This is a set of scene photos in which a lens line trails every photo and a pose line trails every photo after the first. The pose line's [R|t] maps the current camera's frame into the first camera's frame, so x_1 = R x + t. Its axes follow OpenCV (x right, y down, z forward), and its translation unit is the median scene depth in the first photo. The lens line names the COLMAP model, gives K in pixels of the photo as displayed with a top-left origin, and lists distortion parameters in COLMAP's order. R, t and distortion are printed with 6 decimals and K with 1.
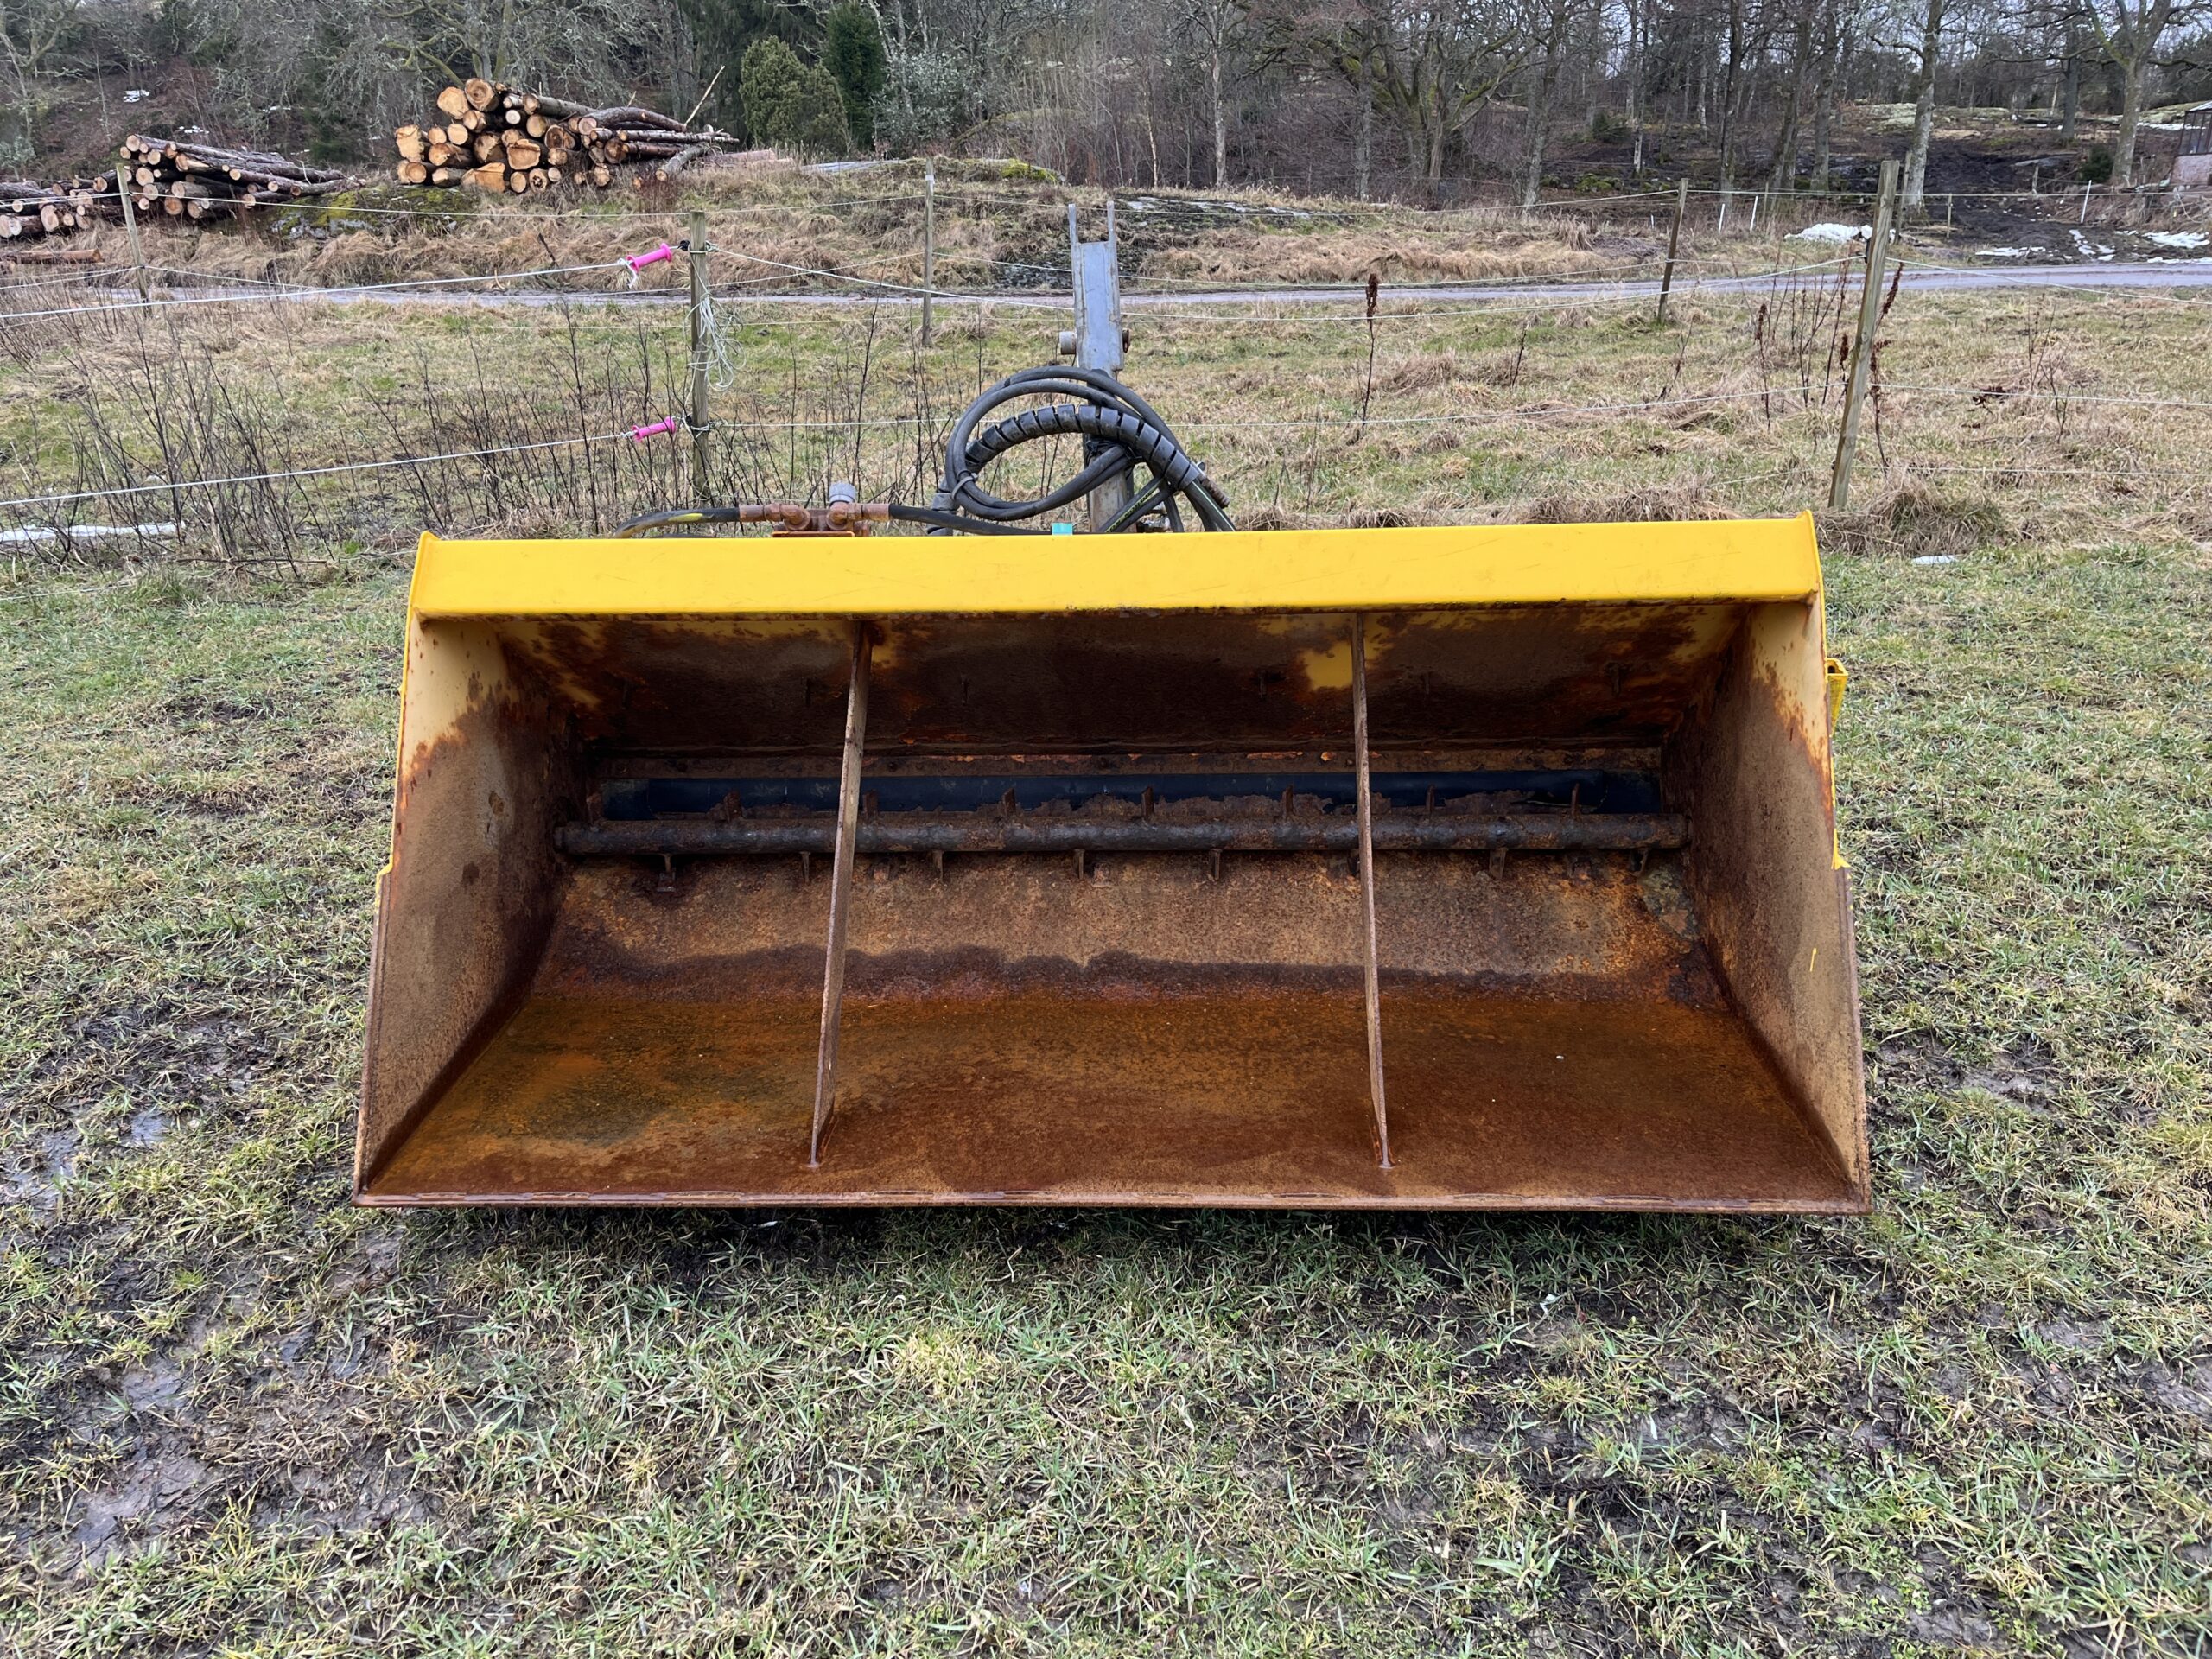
lens RADIAL K [[1715.5, 0, 1106.0], [0, 1715.5, 829.5], [0, 0, 1]] dist [0.133986, -0.177660]
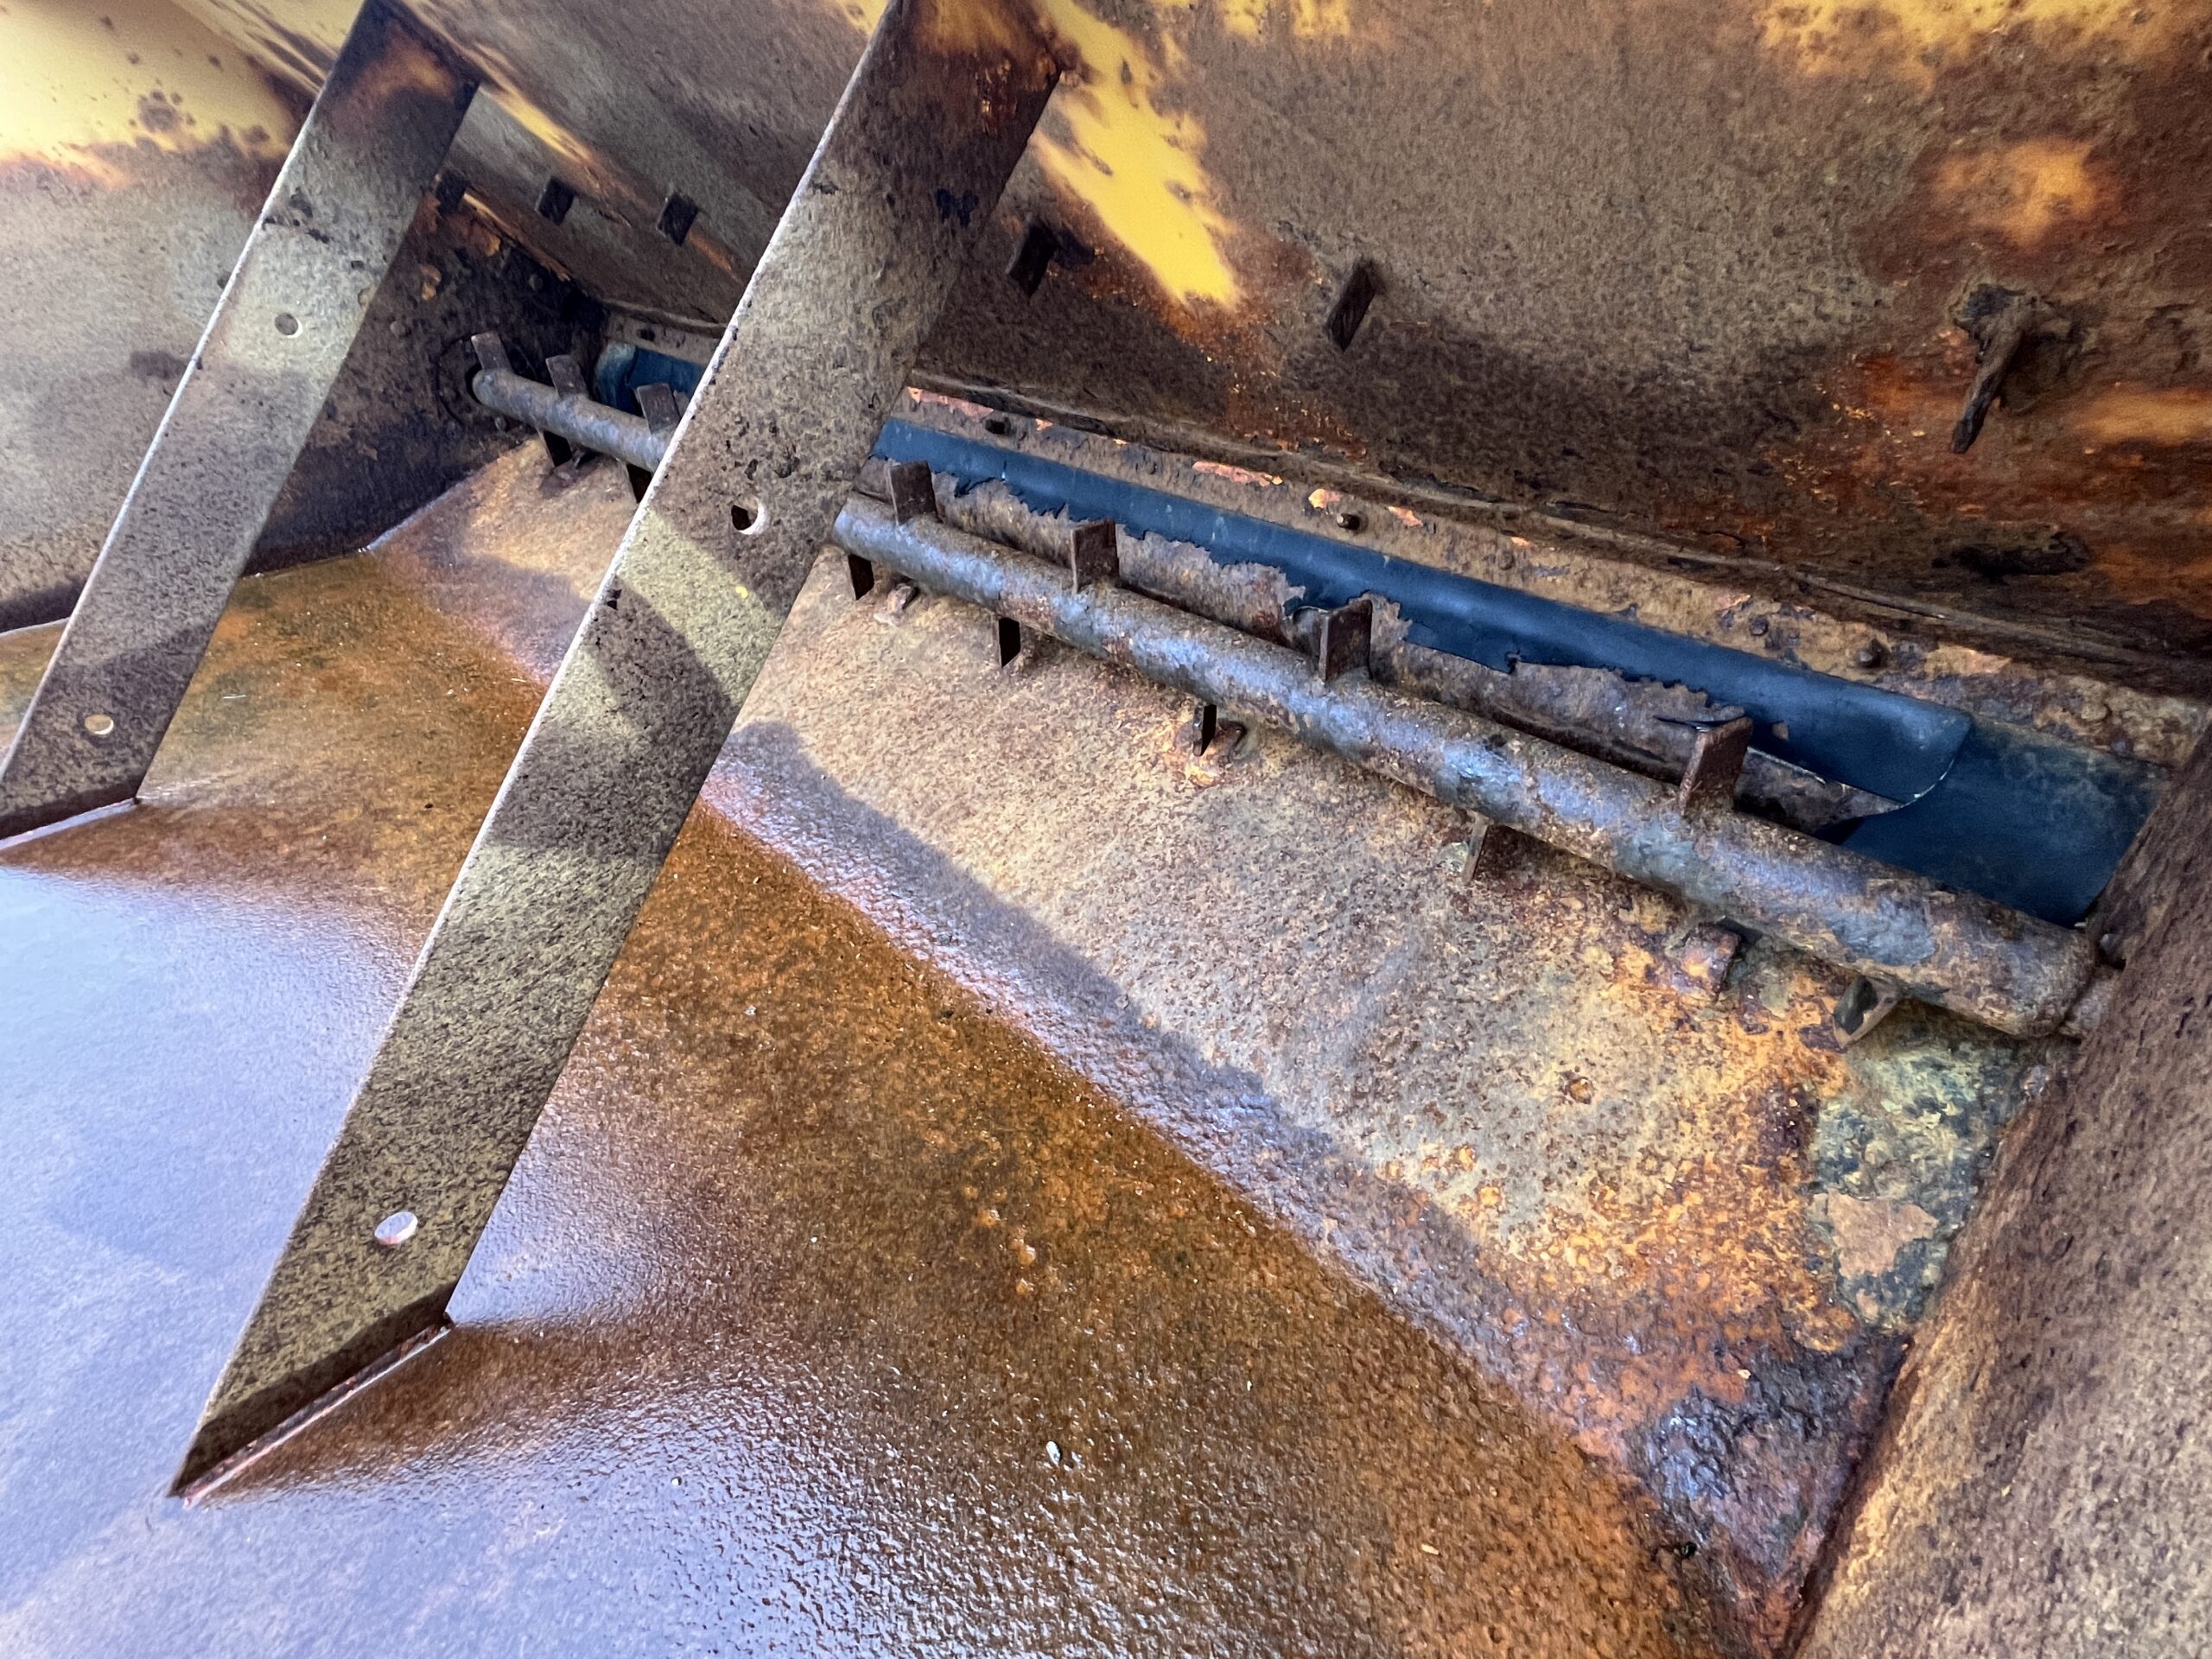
lens RADIAL K [[1053.2, 0, 1094.4], [0, 1053.2, 837.6], [0, 0, 1]] dist [0.002487, -0.004313]
pose [[0.751825, 0.397147, -0.526339, 0.286601], [-0.241931, 0.908734, 0.340107, -0.043225], [0.613374, -0.128363, 0.779291, 0.750867]]
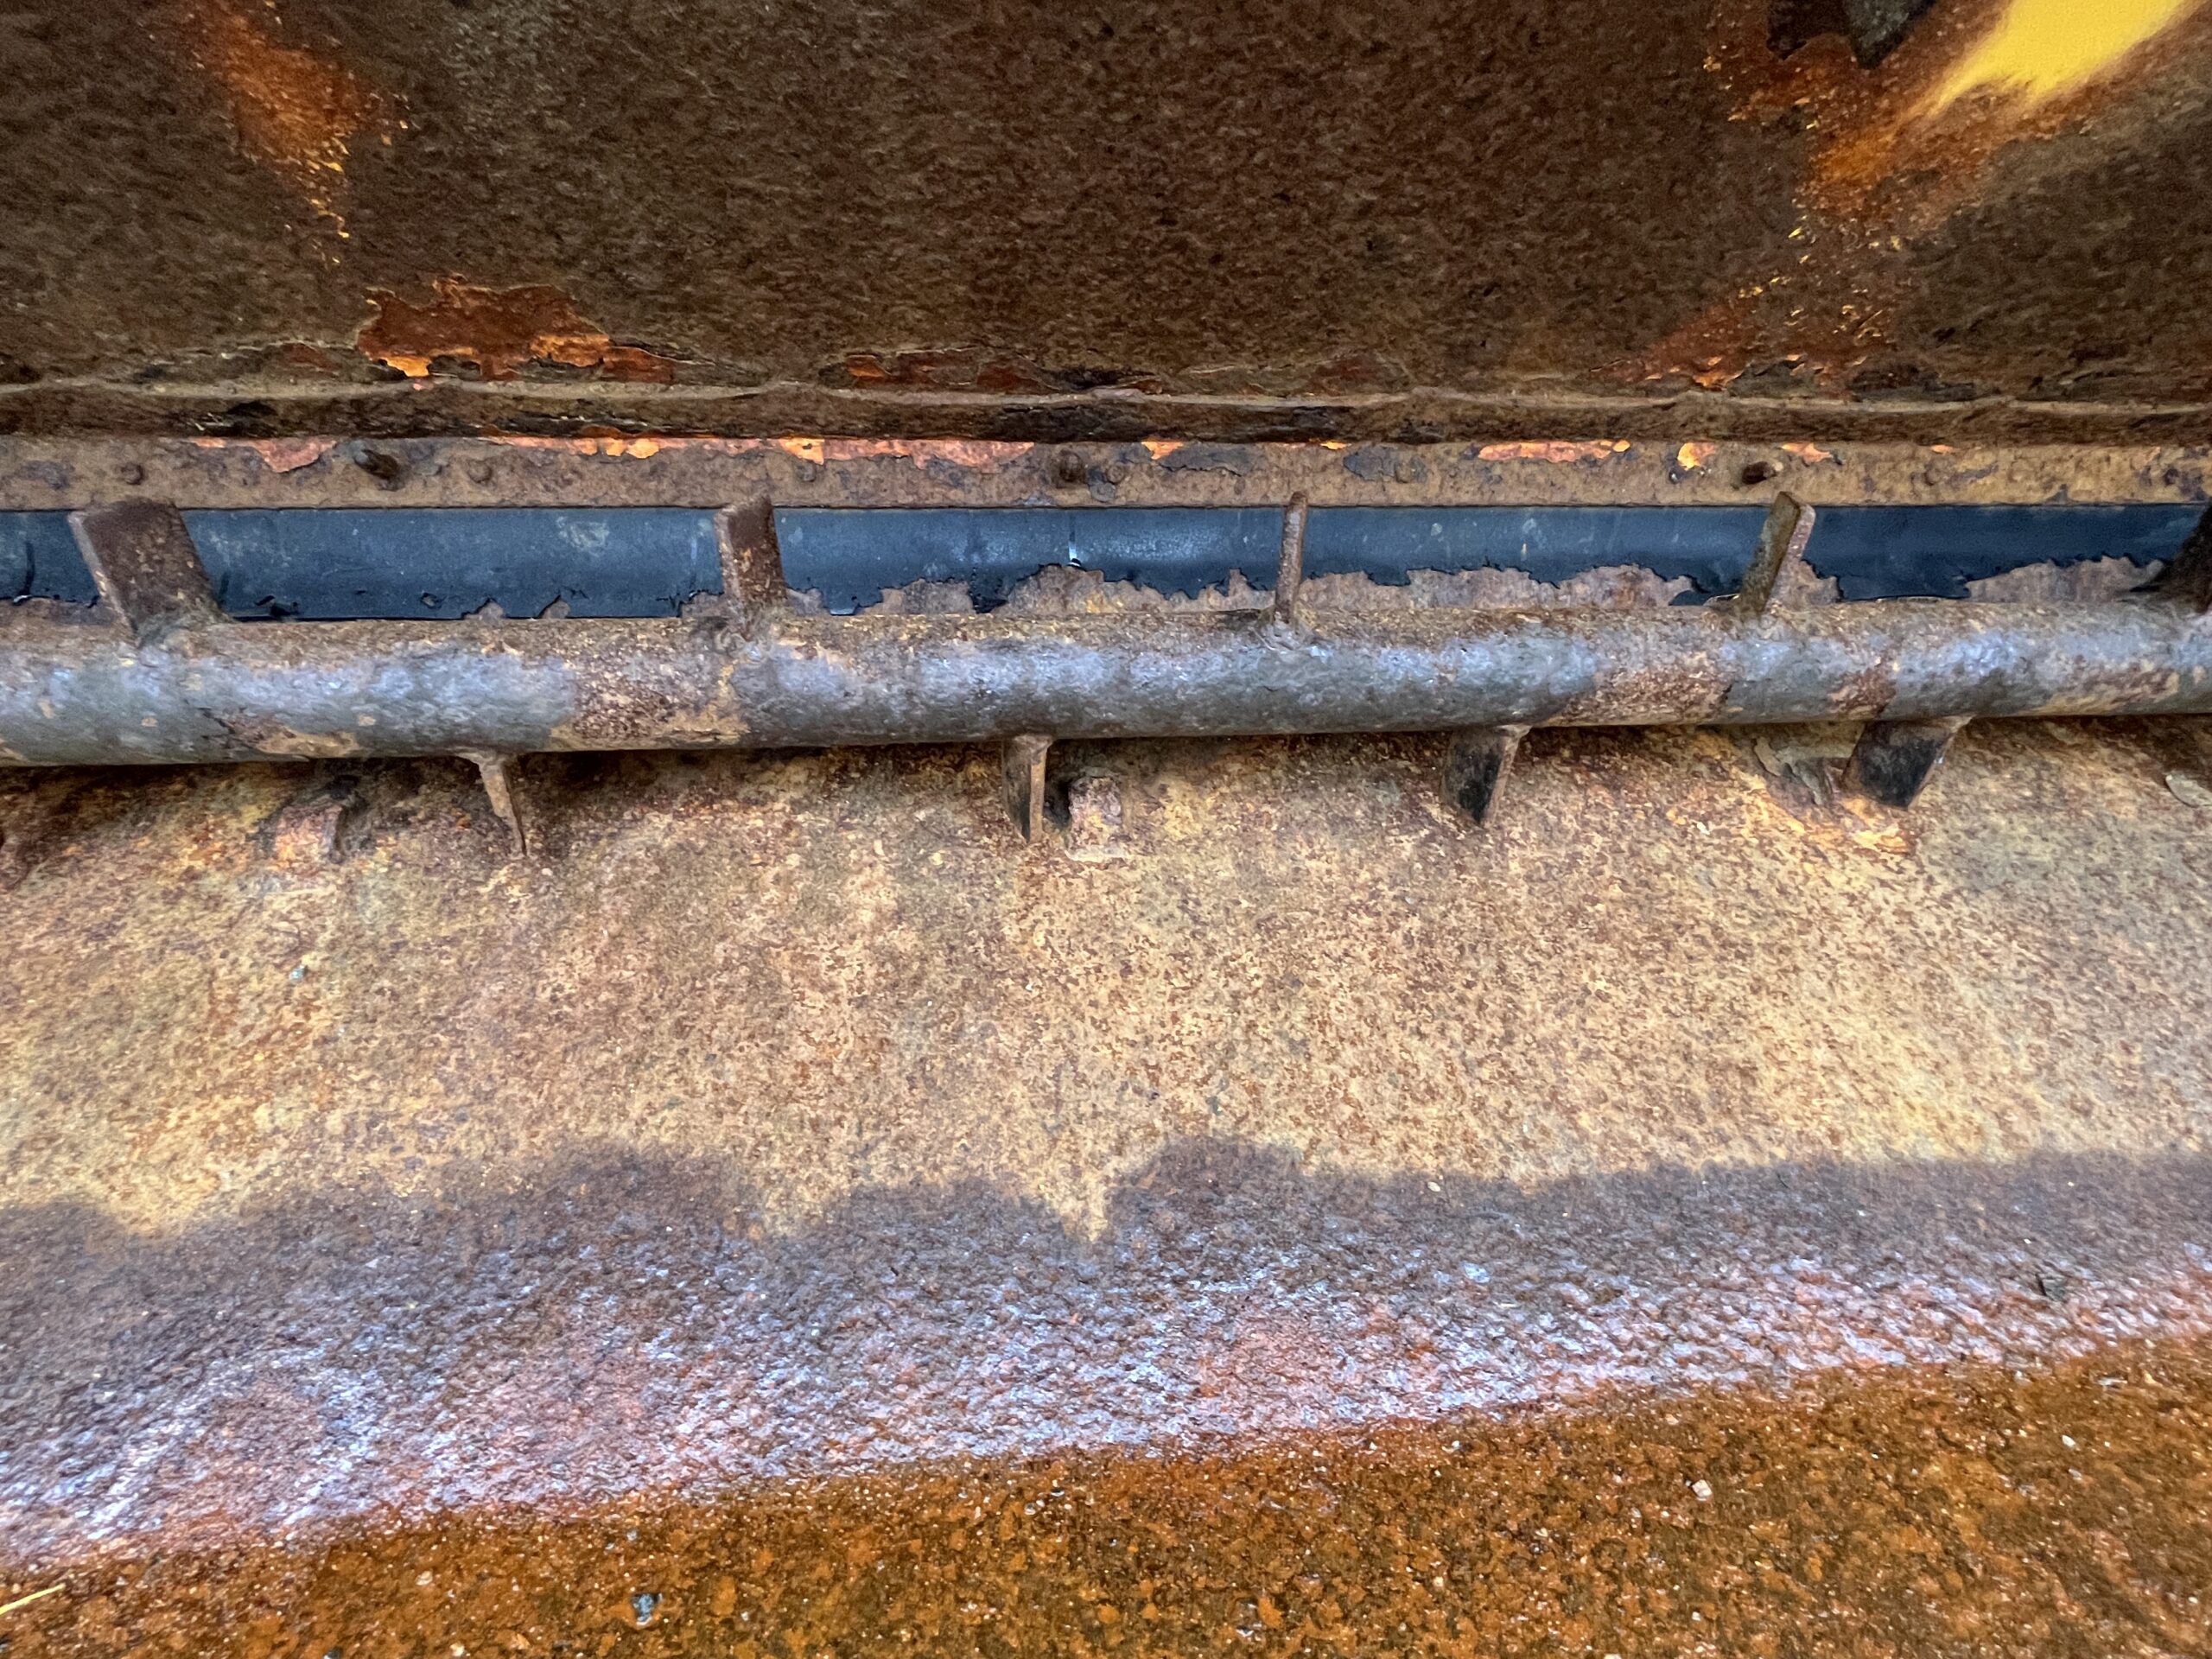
lens RADIAL K [[1053.2, 0, 1094.4], [0, 1053.2, 837.6], [0, 0, 1]] dist [0.002487, -0.004313]
pose [[0.987839, -0.034710, 0.151558, -0.031573], [0.014810, 0.991337, 0.130506, 0.005926], [-0.154775, -0.126674, 0.979795, 0.830797]]
